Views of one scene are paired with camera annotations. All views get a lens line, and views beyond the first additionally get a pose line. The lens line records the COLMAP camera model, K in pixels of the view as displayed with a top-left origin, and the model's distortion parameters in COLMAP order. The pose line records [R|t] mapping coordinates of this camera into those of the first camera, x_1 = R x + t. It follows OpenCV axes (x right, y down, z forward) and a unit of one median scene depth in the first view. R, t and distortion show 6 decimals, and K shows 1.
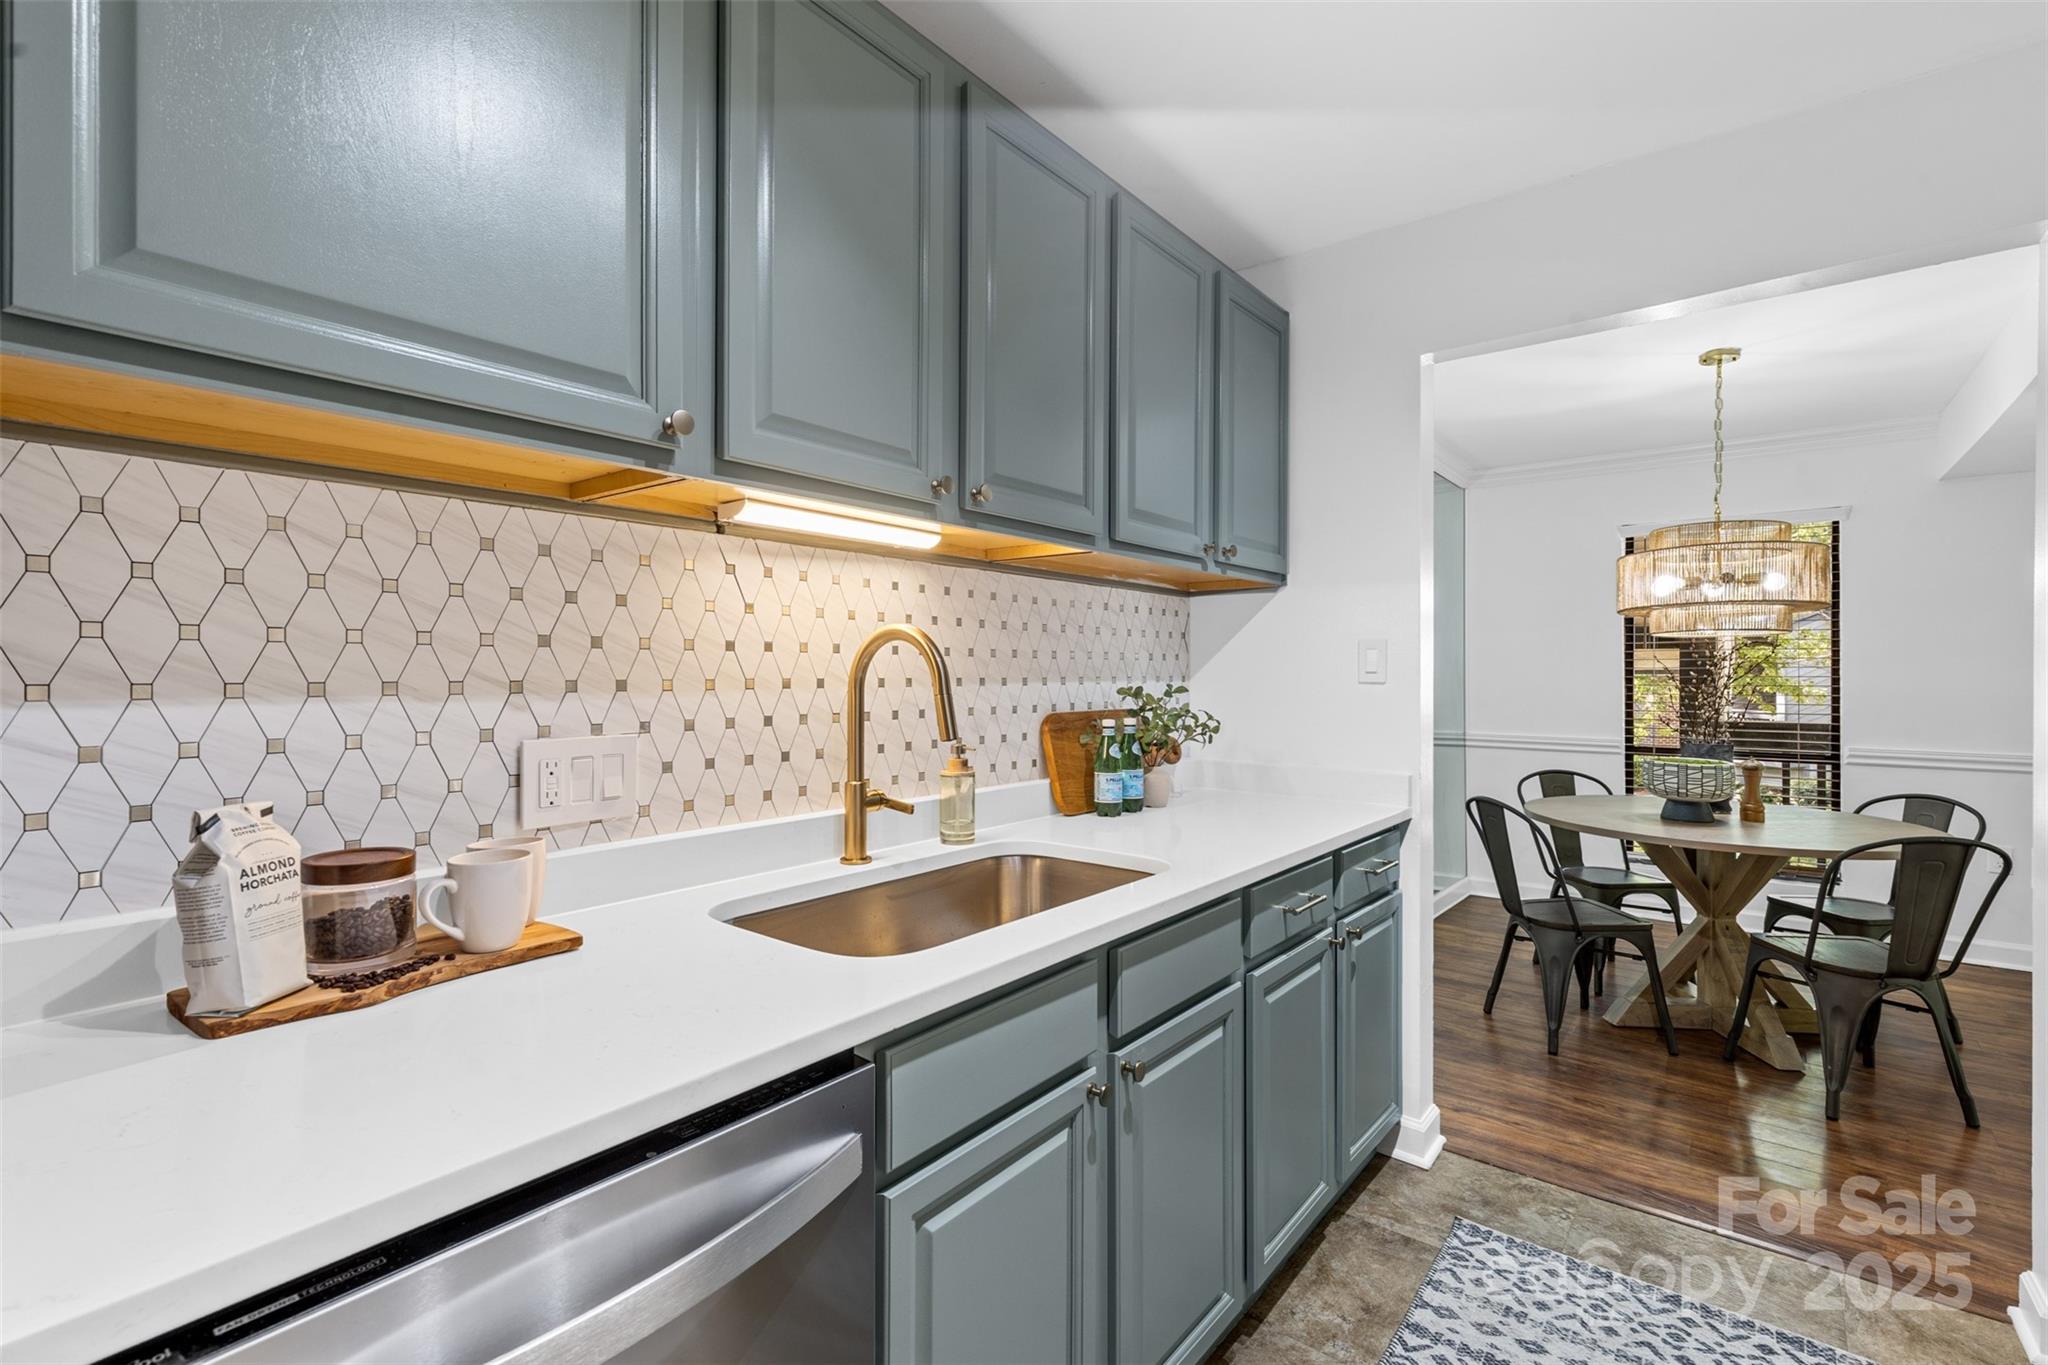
lens RADIAL K [[914.9, 0, 1003.9], [0, 914.9, 672.6], [0, 0, 1]] dist [0.009670, -0.002732]
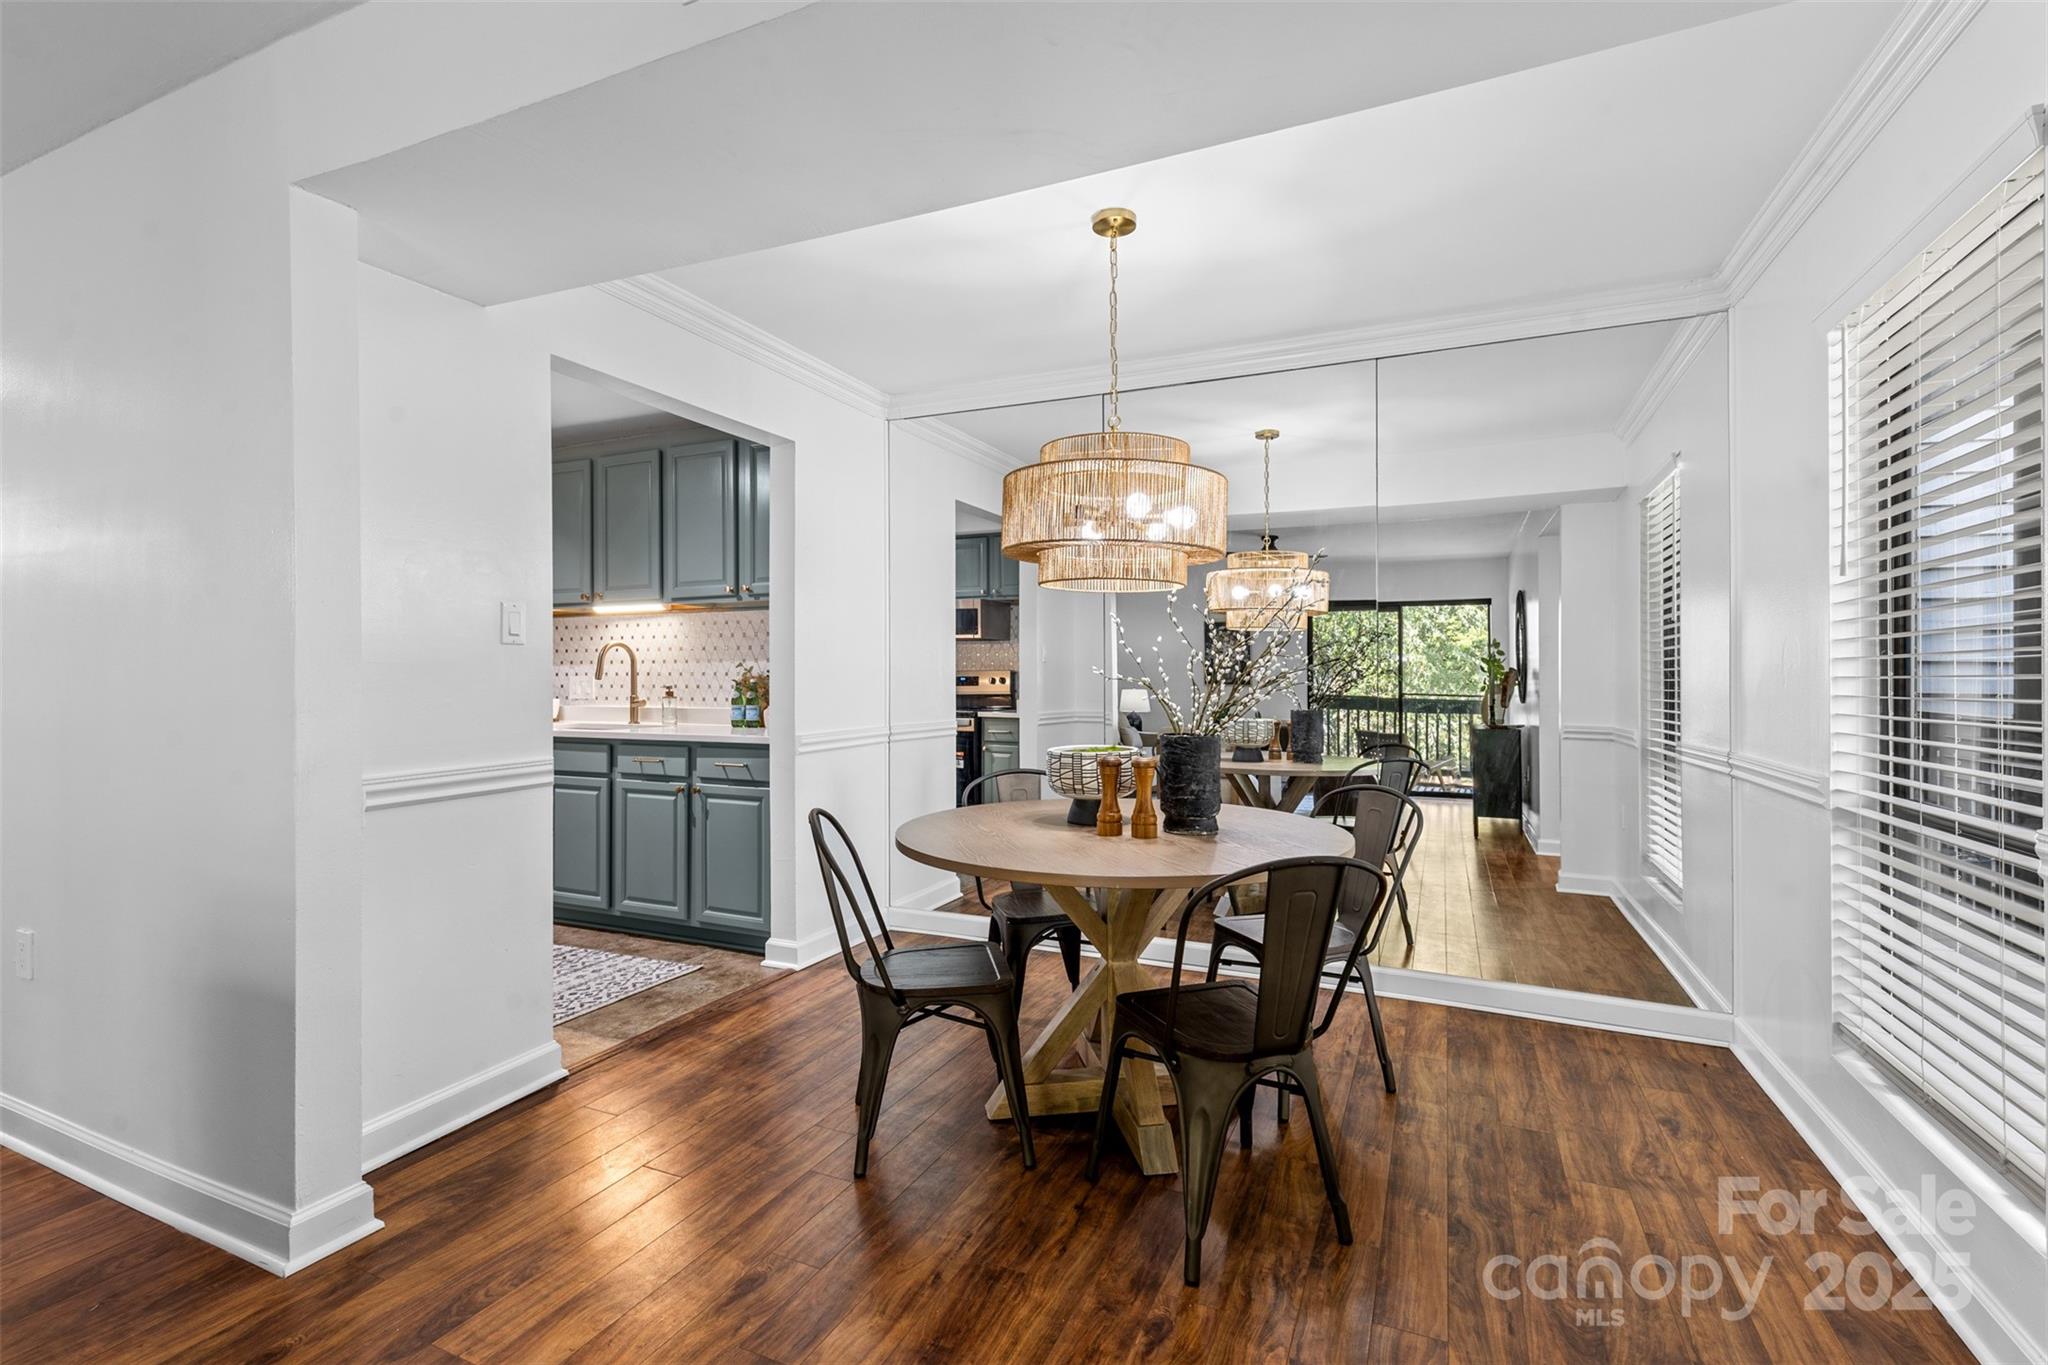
lens RADIAL K [[914.9, 0, 1023.4], [0, 914.9, 668.9], [0, 0, 1]] dist [0.009670, -0.002732]
pose [[0.264521, -0.004958, -0.964367, 2.662936], [0.003875, 0.999984, -0.004078, 0.046609], [0.964372, -0.002659, 0.264536, 1.287406]]
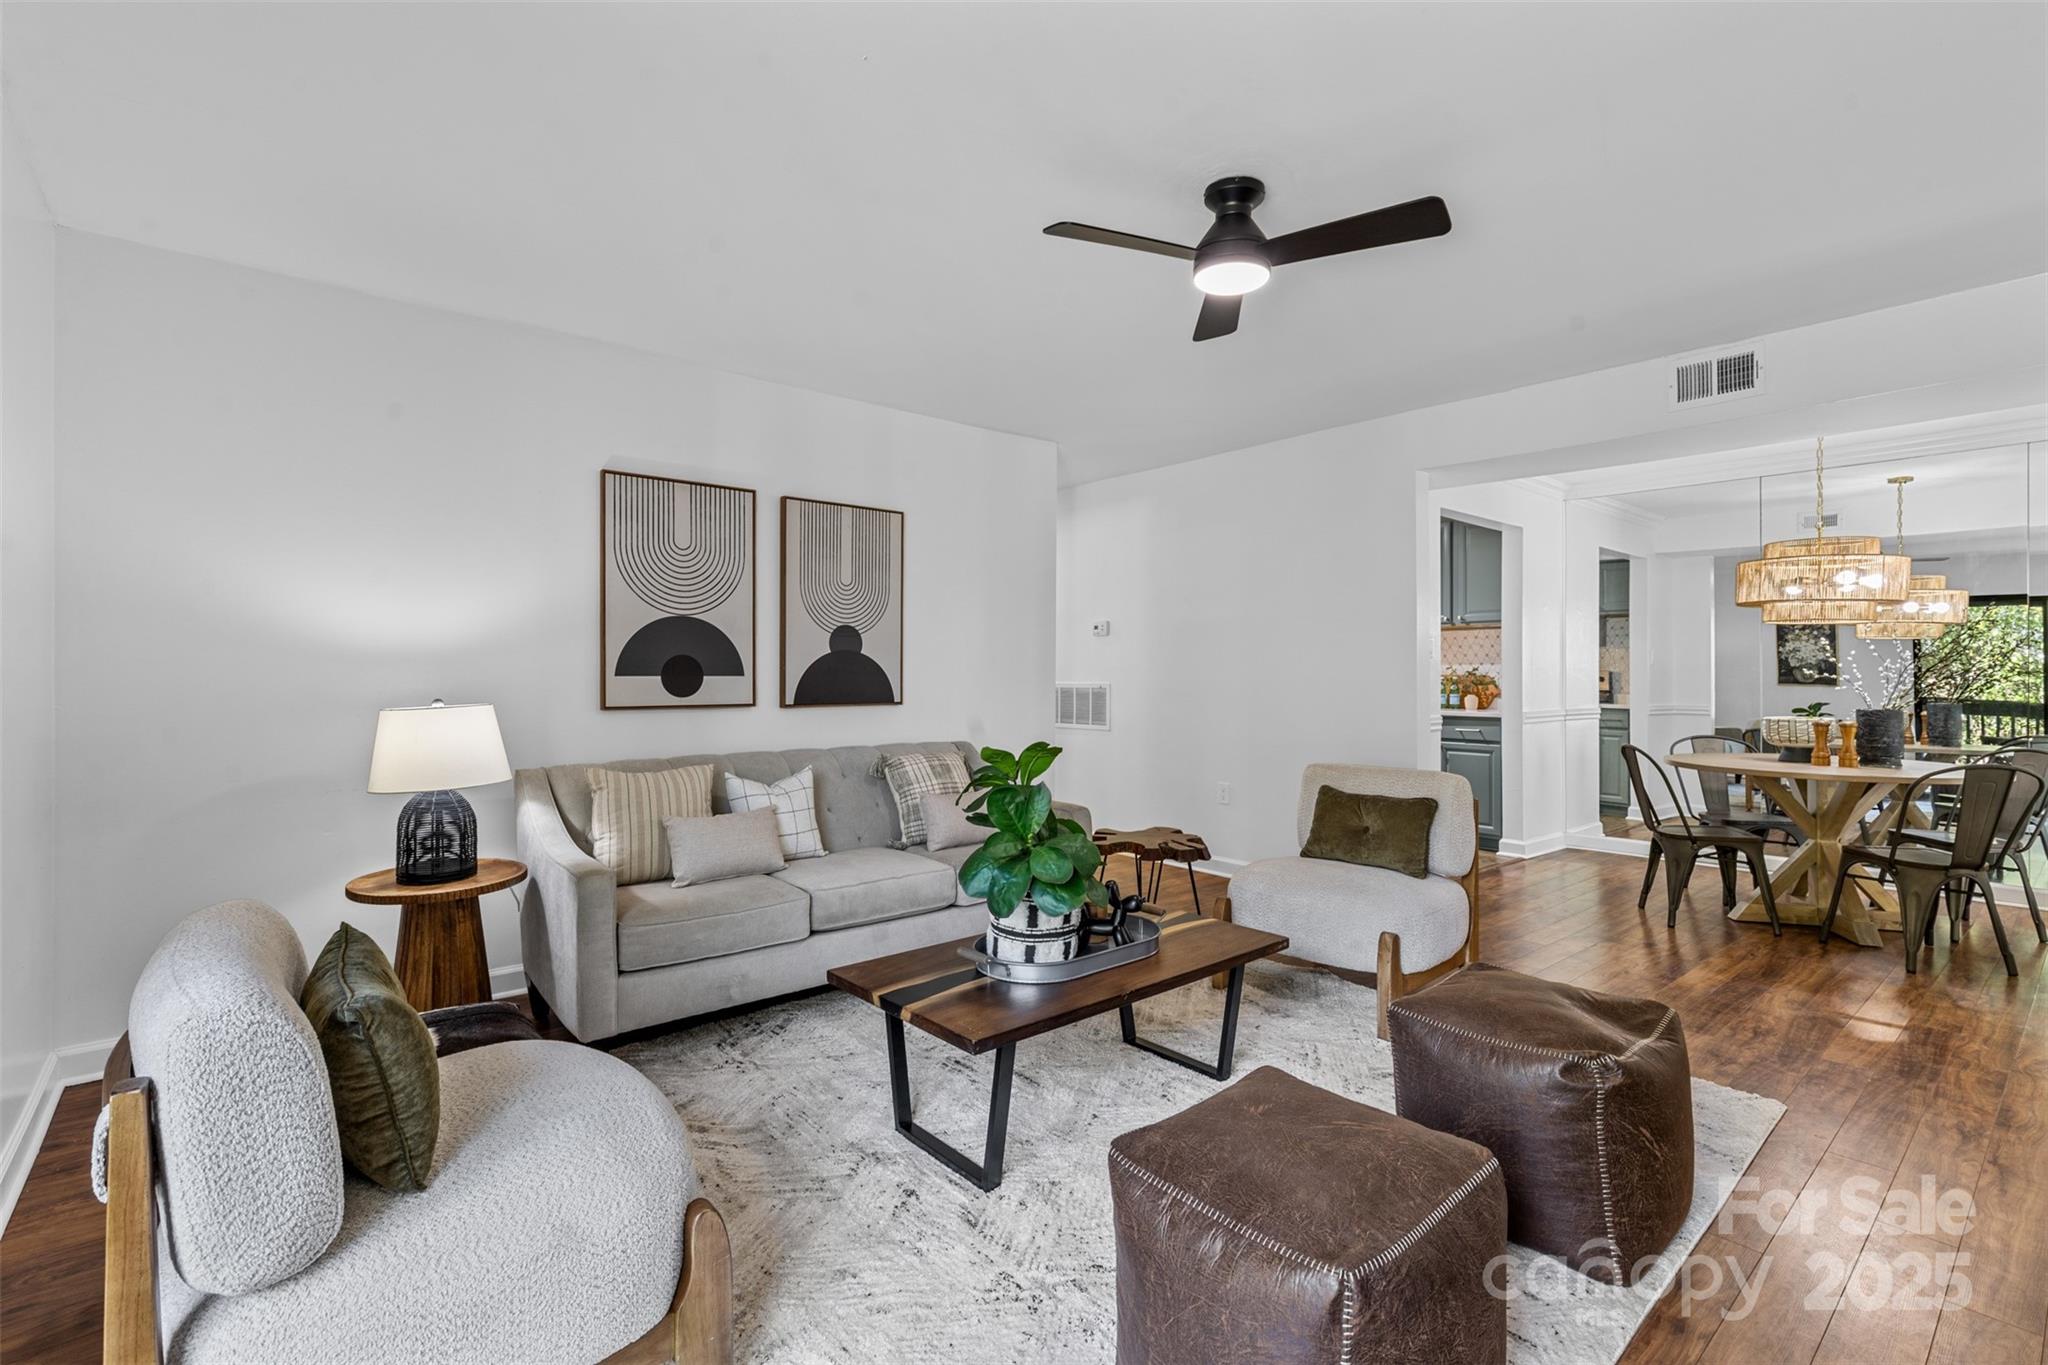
lens RADIAL K [[914.9, 0, 1025.8], [0, 914.9, 671.9], [0, 0, 1]] dist [0.009670, -0.002732]
pose [[-0.175785, -0.003148, -0.984424, 4.034384], [-0.001061, 0.999995, -0.003008, 0.053991], [0.984428, 0.000515, -0.175787, 0.206577]]
